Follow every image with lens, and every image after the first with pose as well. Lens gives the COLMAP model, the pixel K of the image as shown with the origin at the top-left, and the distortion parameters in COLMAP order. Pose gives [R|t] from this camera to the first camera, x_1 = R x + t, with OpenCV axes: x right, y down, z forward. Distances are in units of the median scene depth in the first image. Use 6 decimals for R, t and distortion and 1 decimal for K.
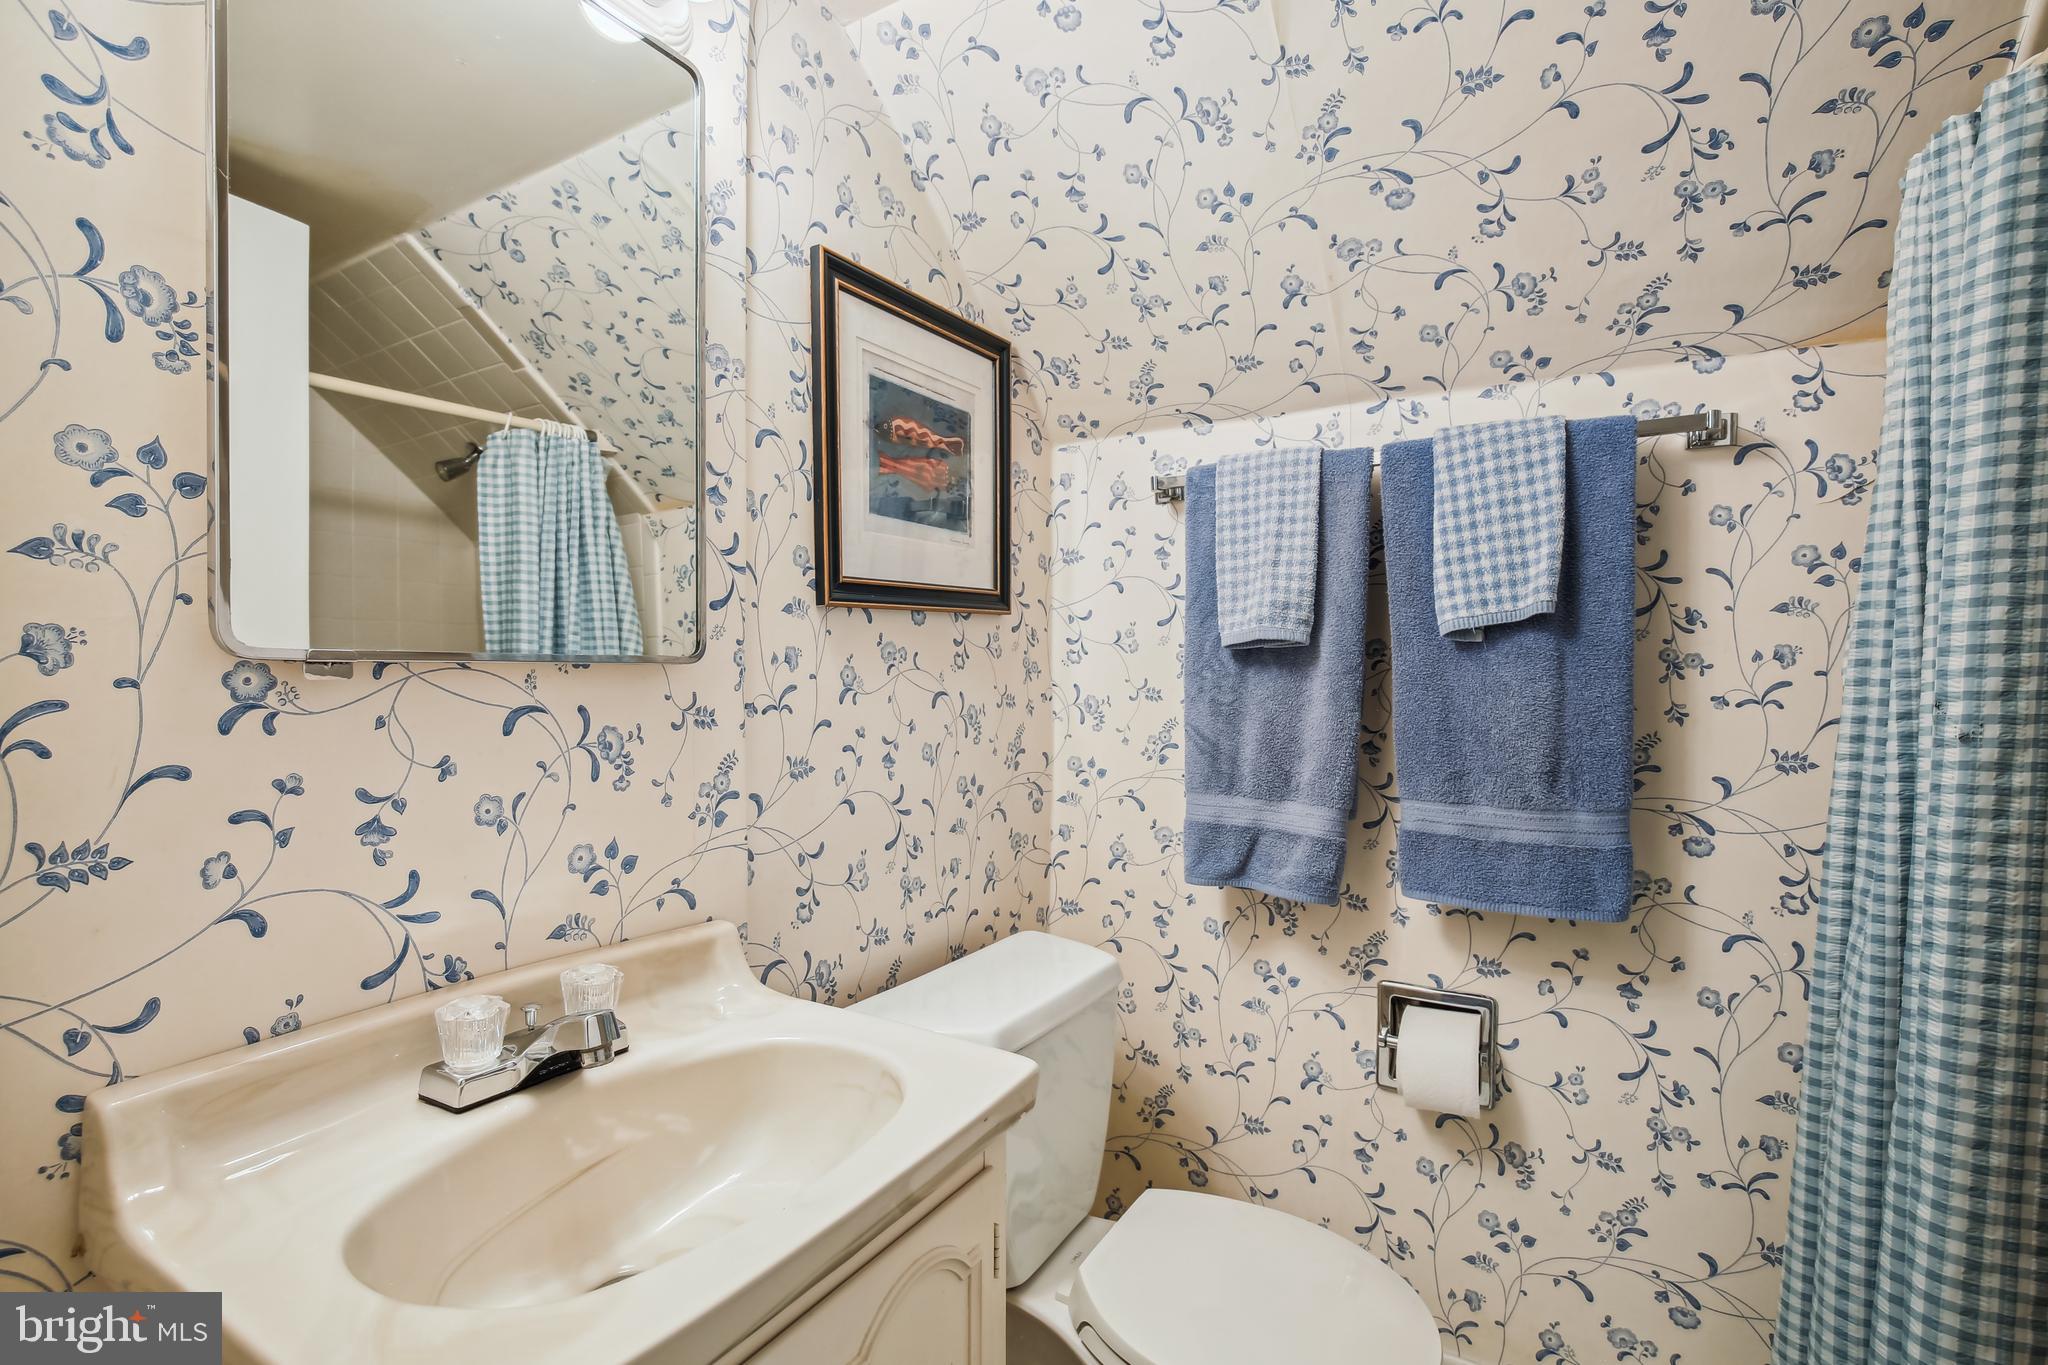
lens RADIAL K [[942.0, 0, 1022.8], [0, 942.0, 683.1], [0, 0, 1]] dist [-0.021252, 0.005996]
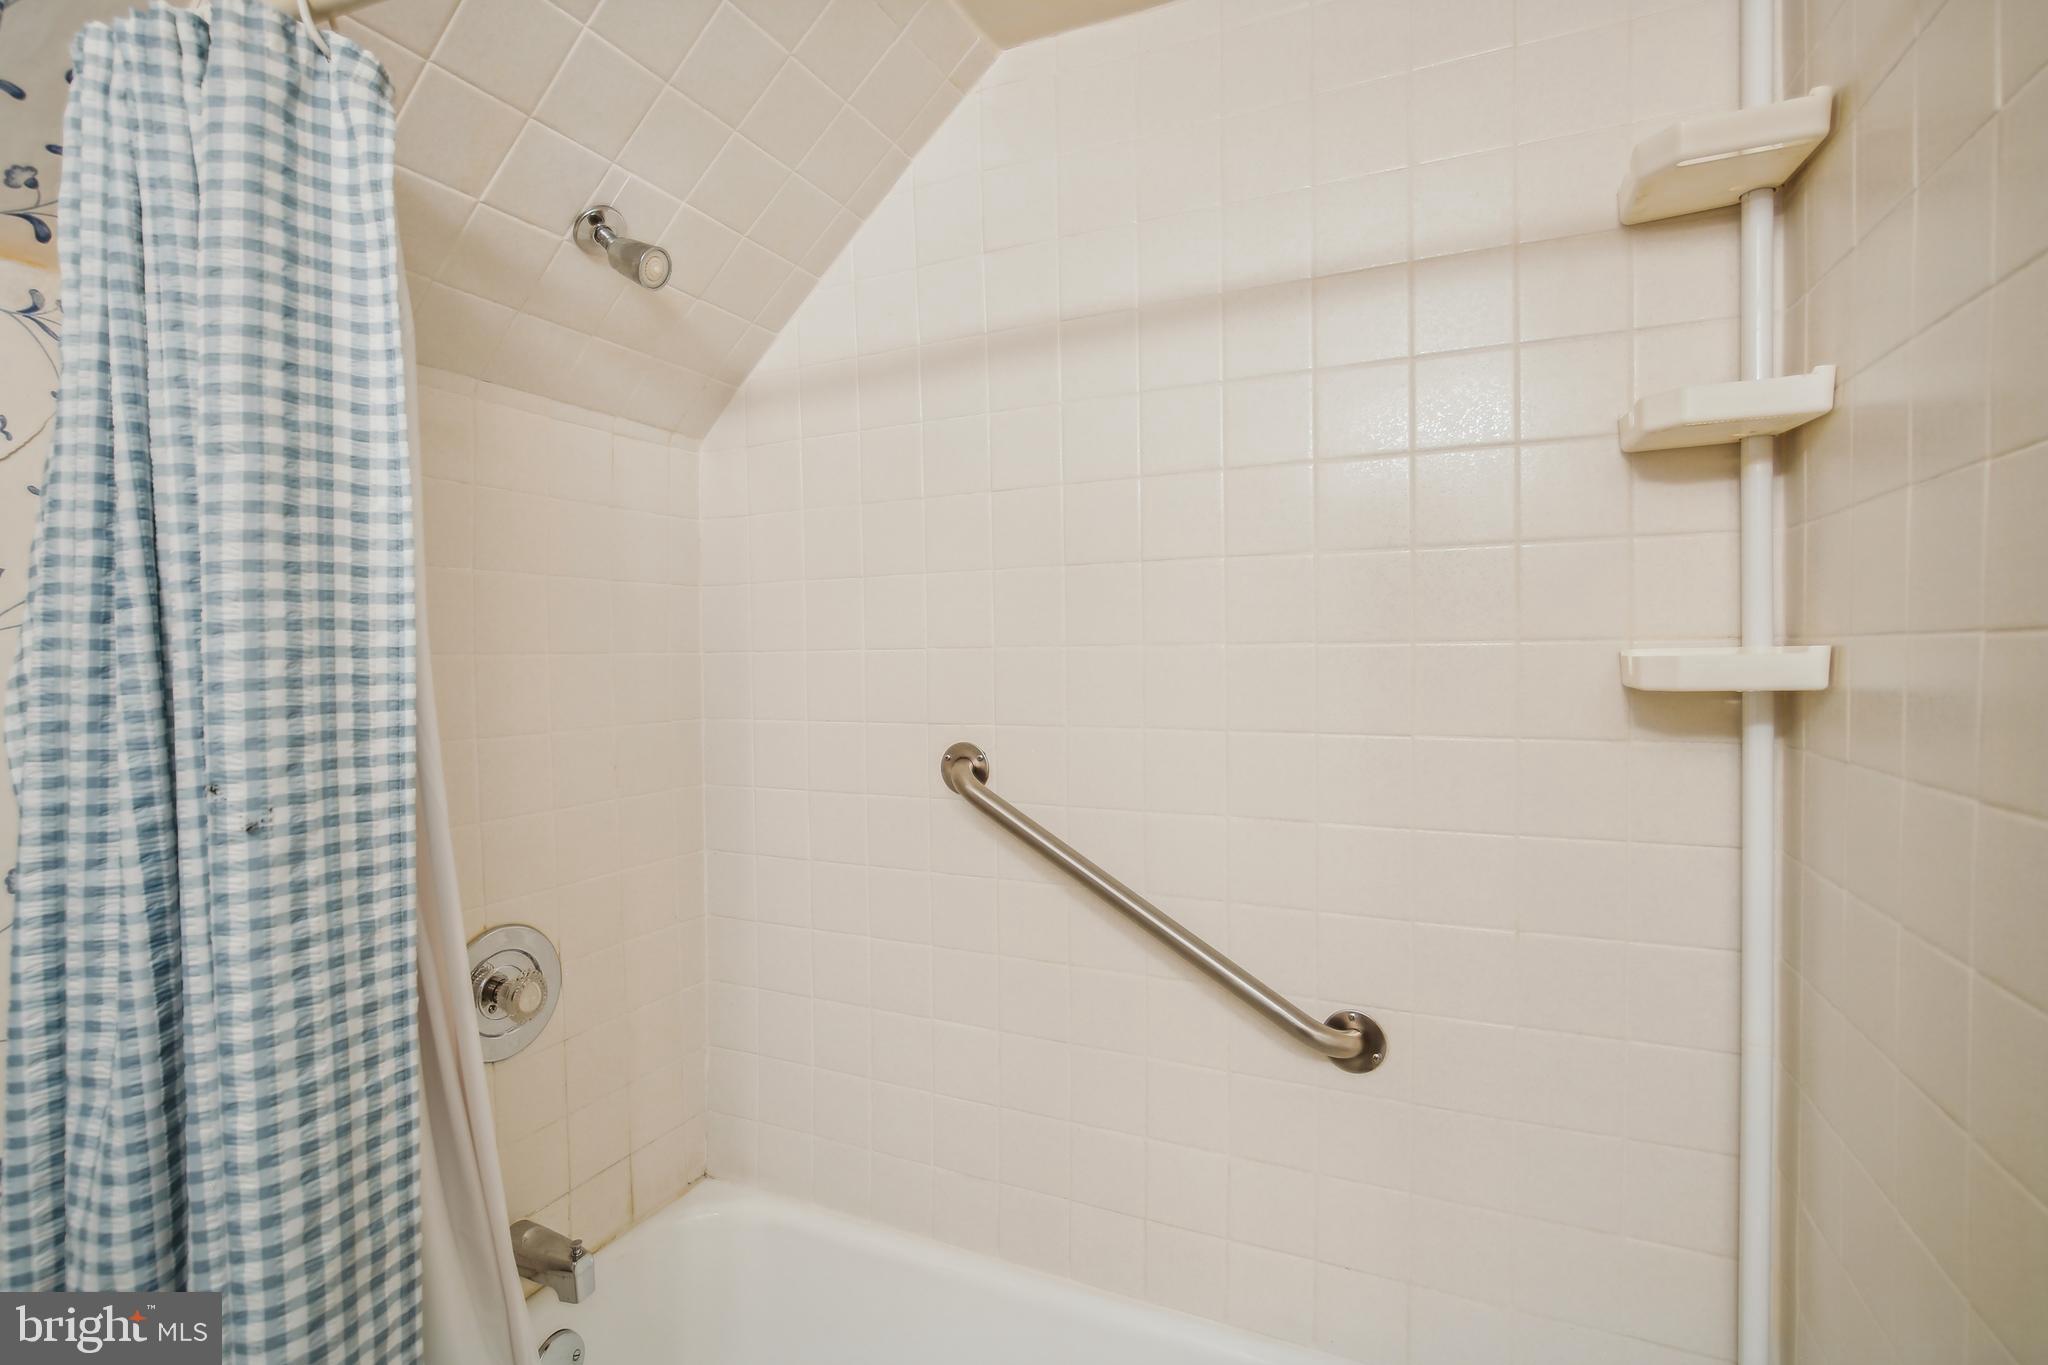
lens RADIAL K [[942.0, 0, 1019.5], [0, 942.0, 681.9], [0, 0, 1]] dist [-0.021252, 0.005996]
pose [[-0.111811, -0.039932, 0.992927, 0.163367], [0.024566, 0.998776, 0.042933, -0.078101], [-0.993426, 0.029193, -0.110693, 0.420565]]
